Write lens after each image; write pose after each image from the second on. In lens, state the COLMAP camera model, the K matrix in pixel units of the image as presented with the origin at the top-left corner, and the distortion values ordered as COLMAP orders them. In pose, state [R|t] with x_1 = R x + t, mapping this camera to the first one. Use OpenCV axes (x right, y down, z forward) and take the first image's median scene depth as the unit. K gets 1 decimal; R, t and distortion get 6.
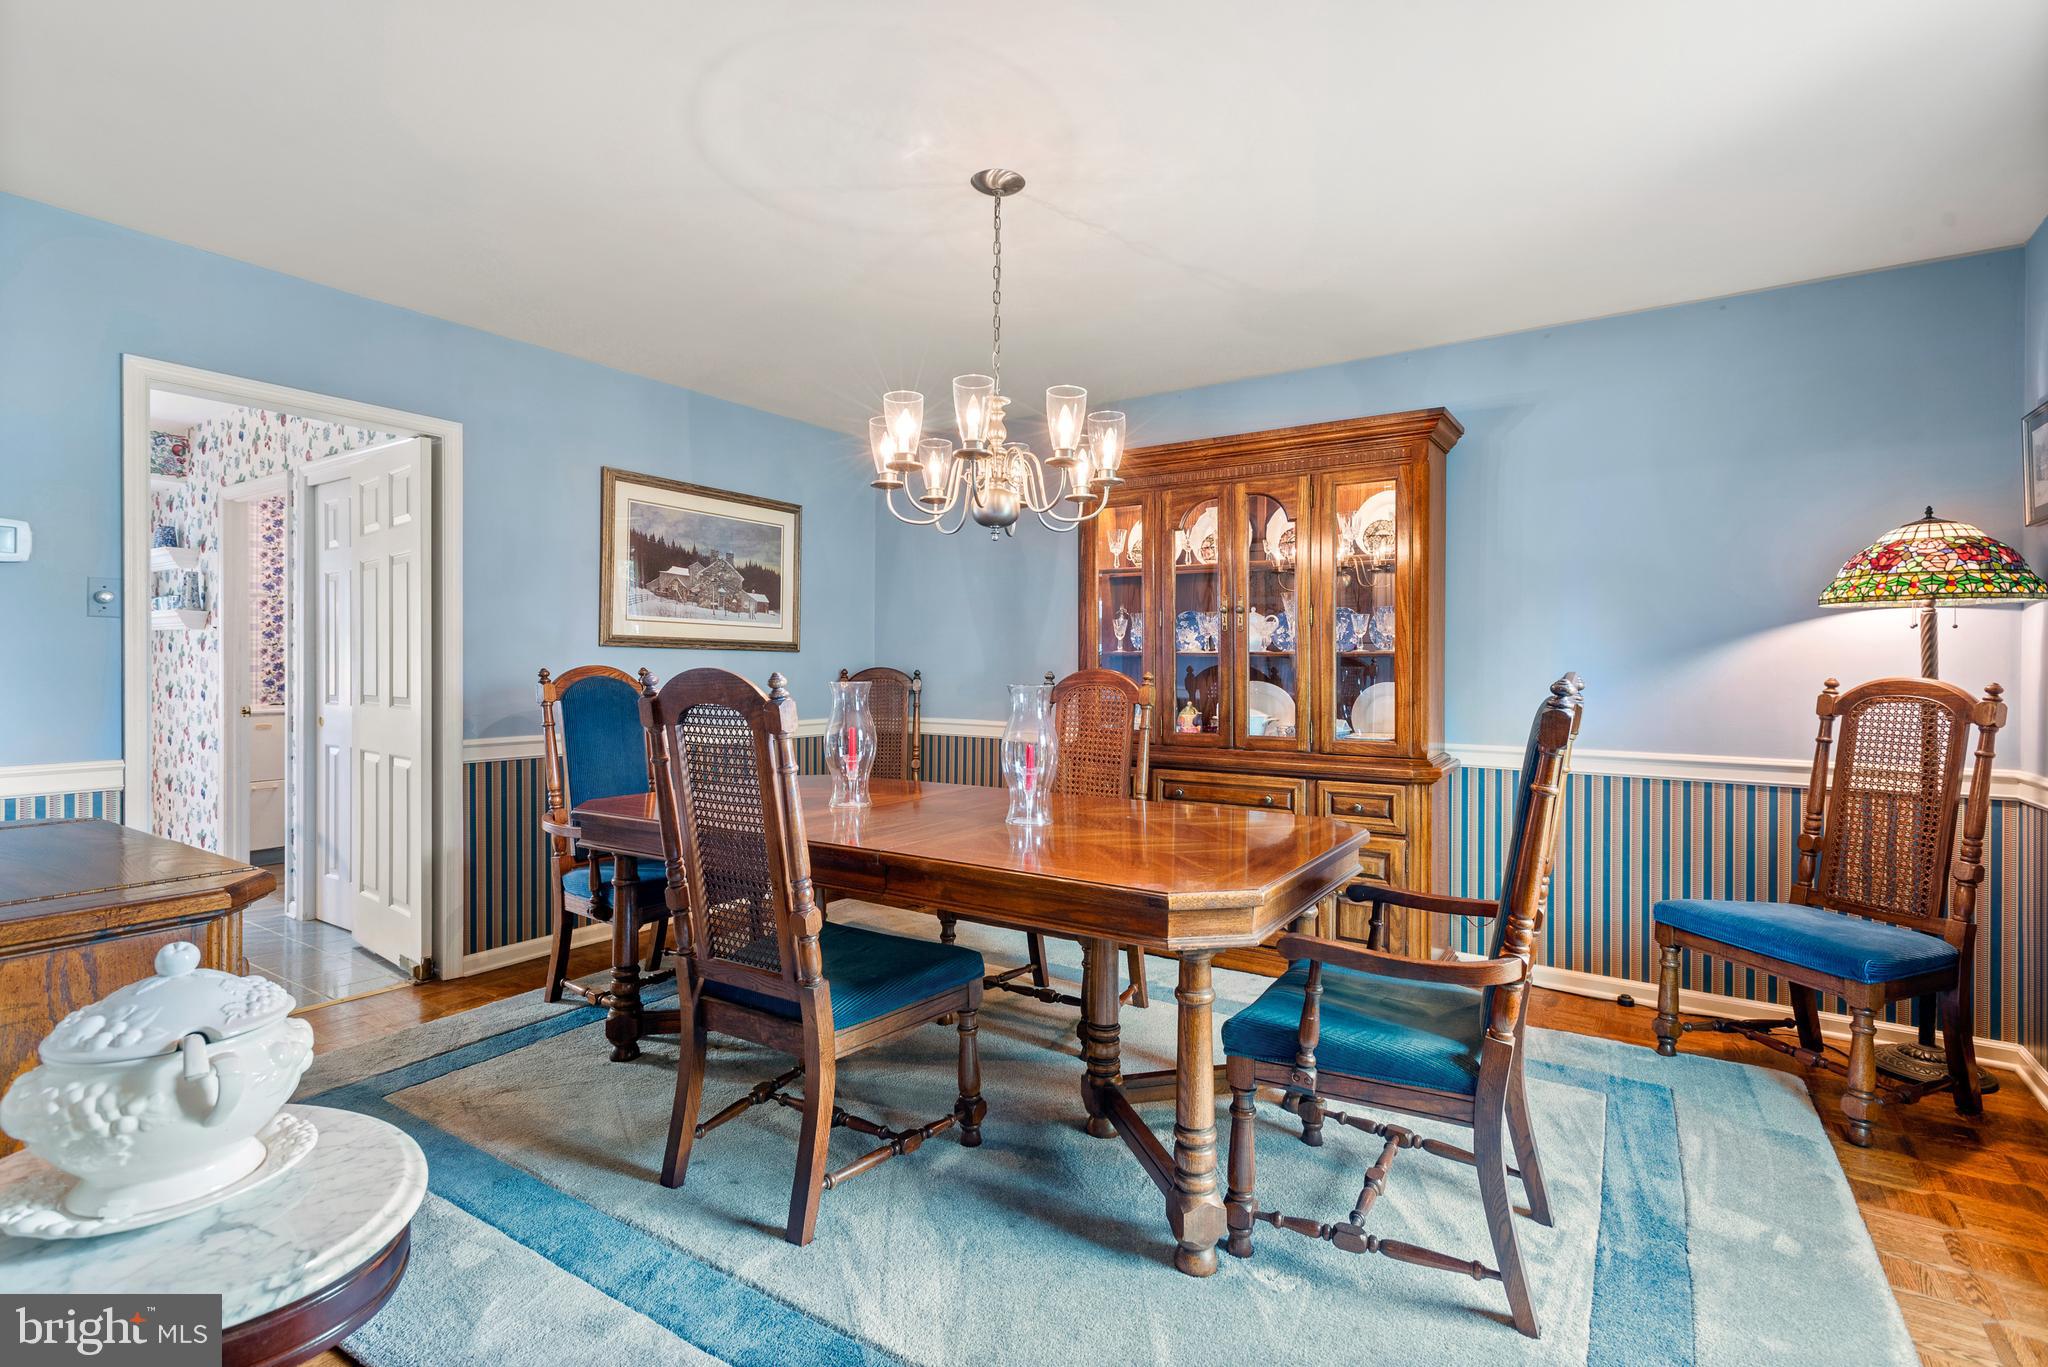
lens RADIAL K [[960.6, 0, 1024.8], [0, 960.6, 669.7], [0, 0, 1]] dist [0.024345, -0.009493]
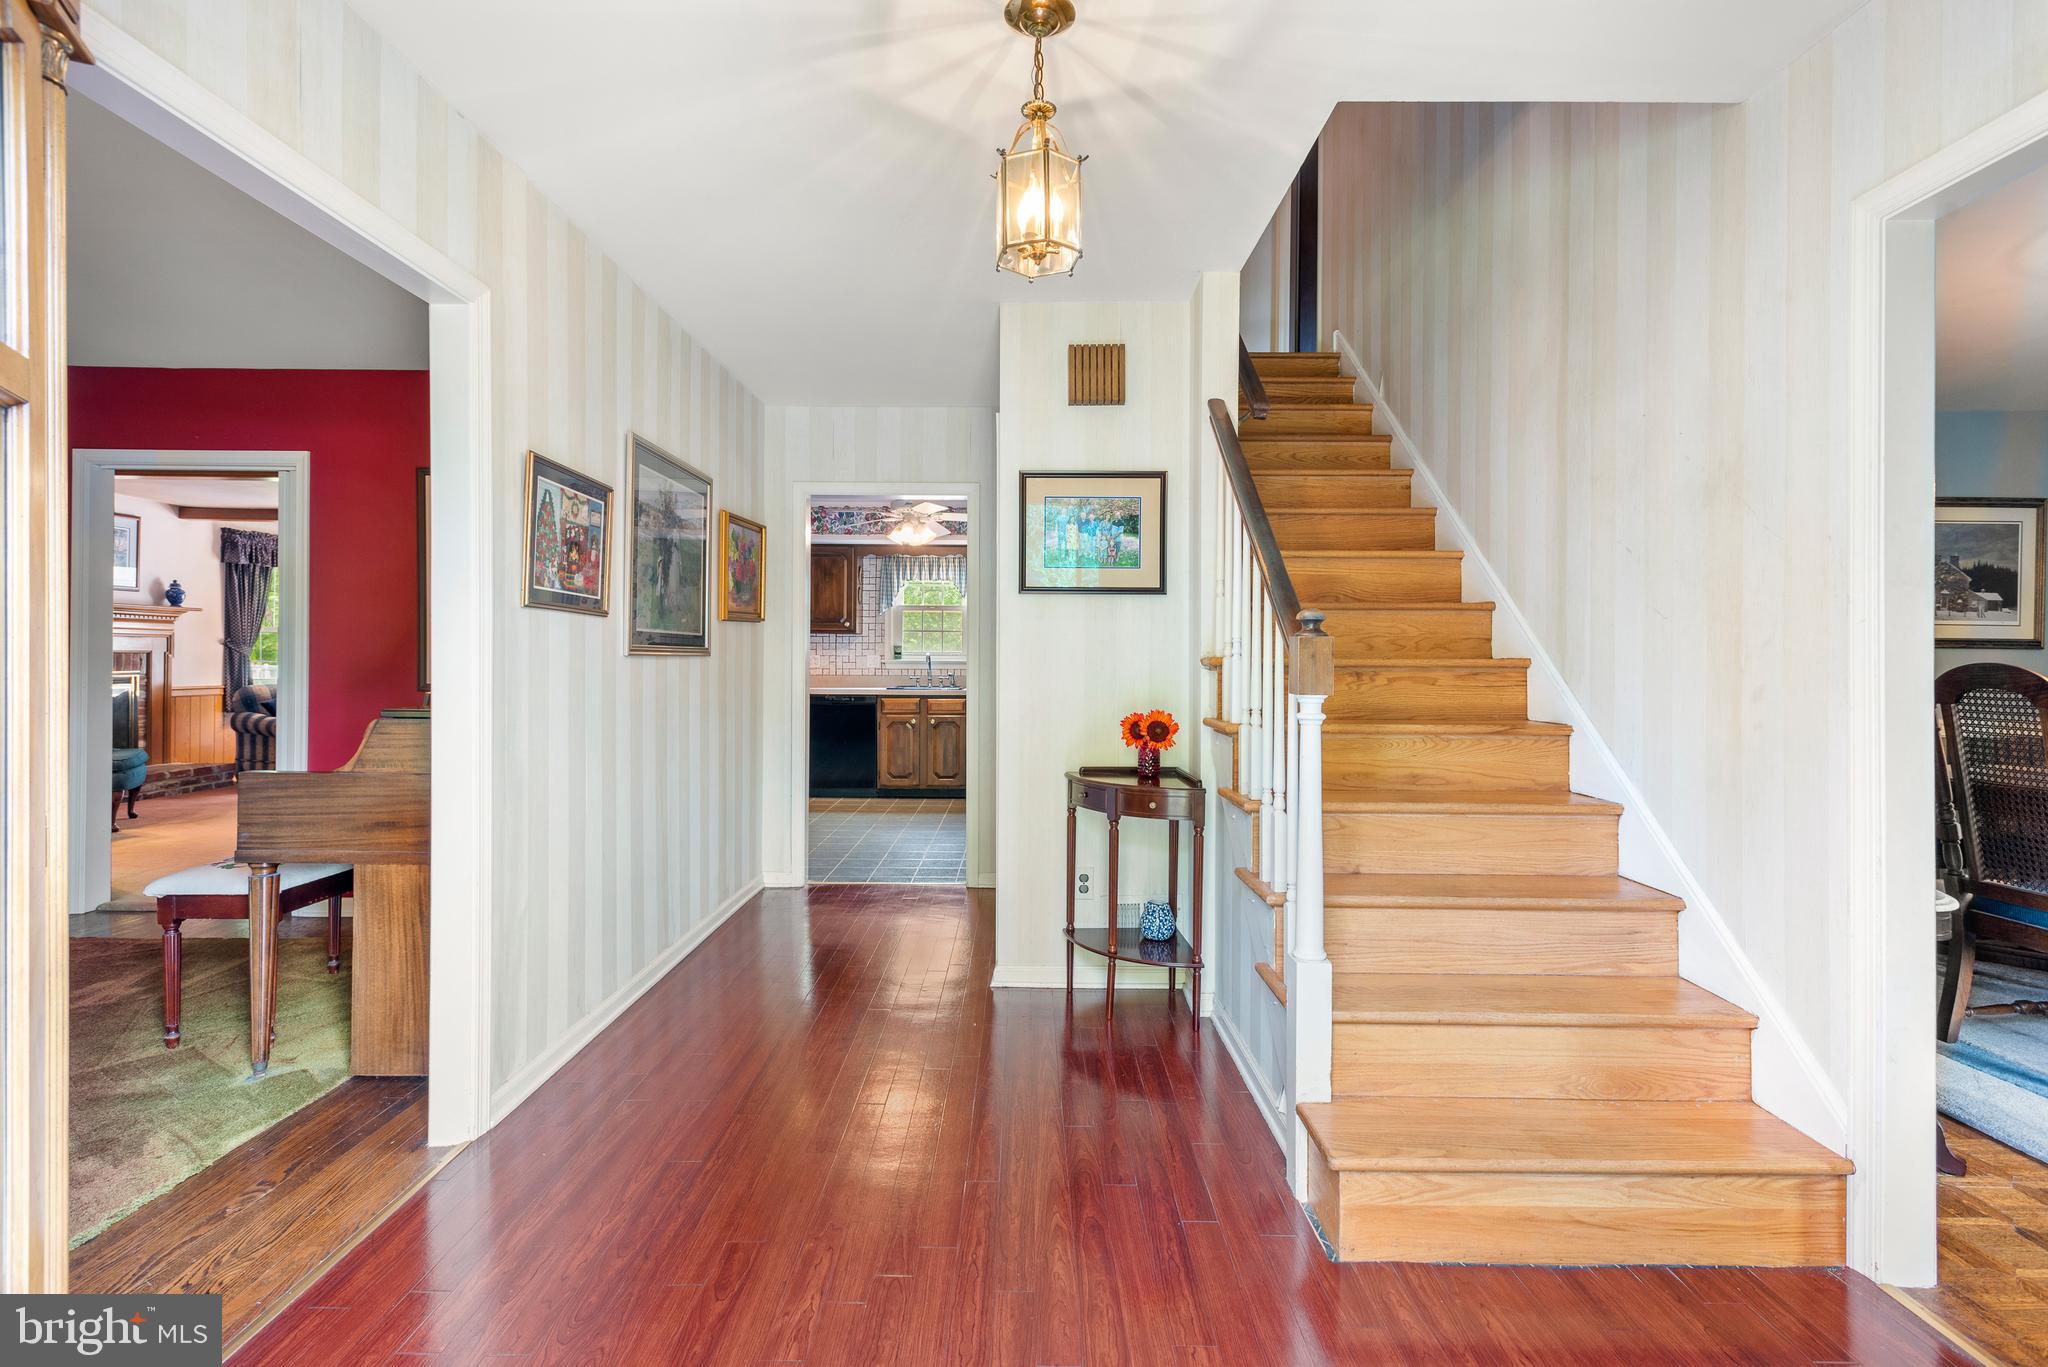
lens RADIAL K [[960.6, 0, 1024.8], [0, 960.6, 669.7], [0, 0, 1]] dist [0.024345, -0.009493]
pose [[0.537619, 0.012354, -0.843097, 0.049068], [-0.009838, 0.999917, 0.008378, 0.005121], [0.843130, 0.003791, 0.537696, -0.434370]]
